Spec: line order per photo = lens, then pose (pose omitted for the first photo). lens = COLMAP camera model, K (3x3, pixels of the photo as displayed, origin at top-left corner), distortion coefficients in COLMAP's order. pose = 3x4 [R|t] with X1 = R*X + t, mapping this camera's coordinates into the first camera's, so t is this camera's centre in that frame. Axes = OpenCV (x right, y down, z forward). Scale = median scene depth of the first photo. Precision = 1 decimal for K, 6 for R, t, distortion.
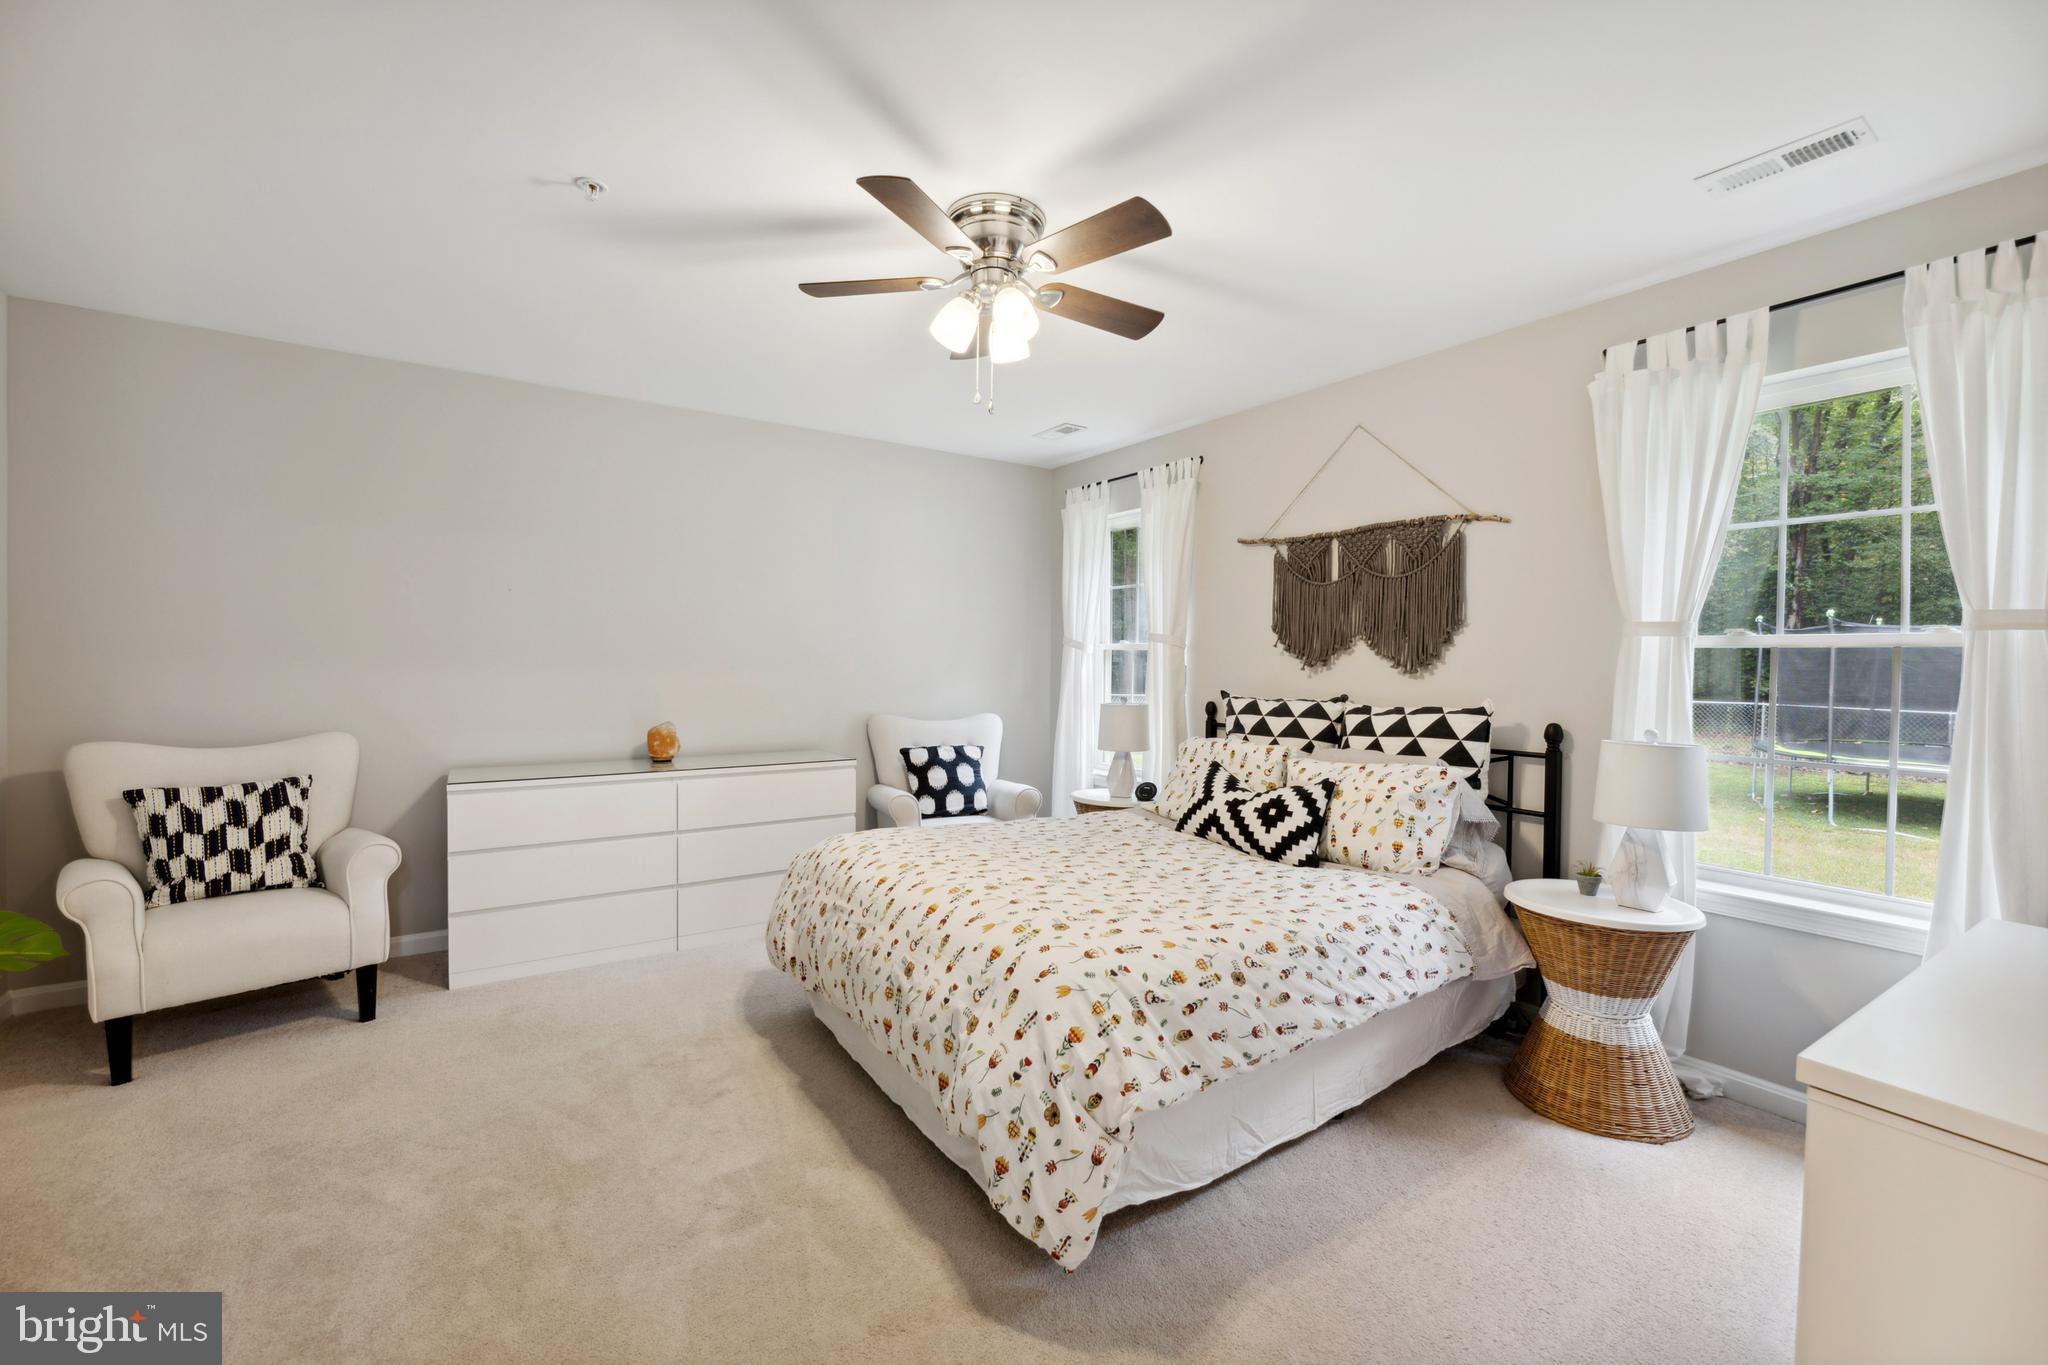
lens RADIAL K [[843.3, 0, 1024.0], [0, 843.3, 682.5], [0, 0, 1]] dist [-0.000894, 0.000225]
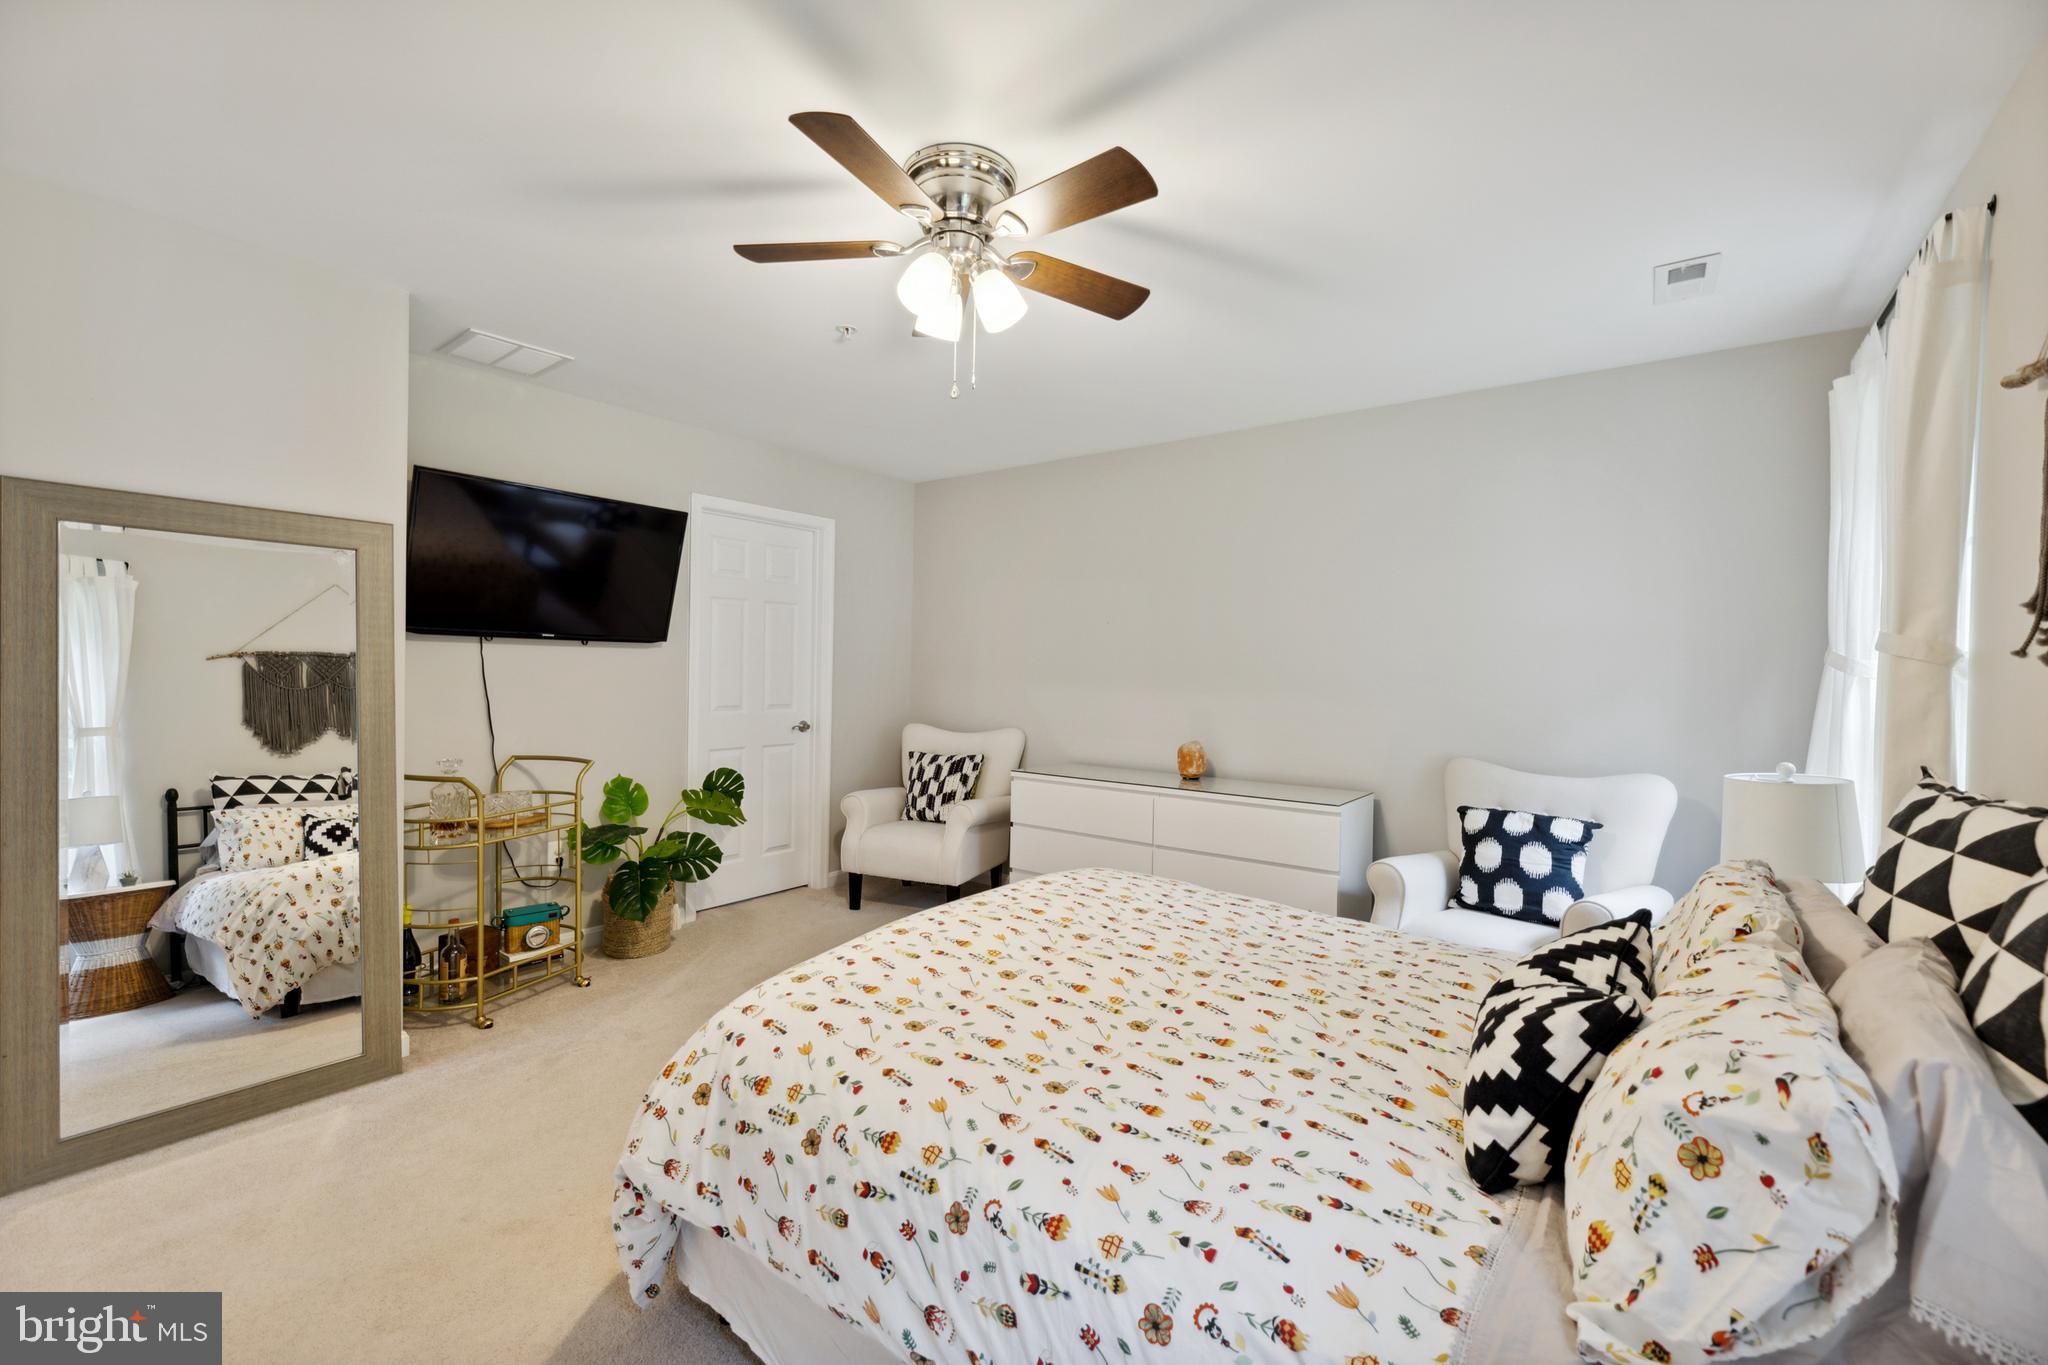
lens RADIAL K [[837.1, 0, 1024.7], [0, 837.1, 670.2], [0, 0, 1]] dist [-0.006863, 0.000077]
pose [[0.329132, -0.004735, -0.944272, 0.652941], [-0.037603, 0.999129, -0.018117, -0.019189], [0.943535, 0.041470, 0.328667, 0.629941]]
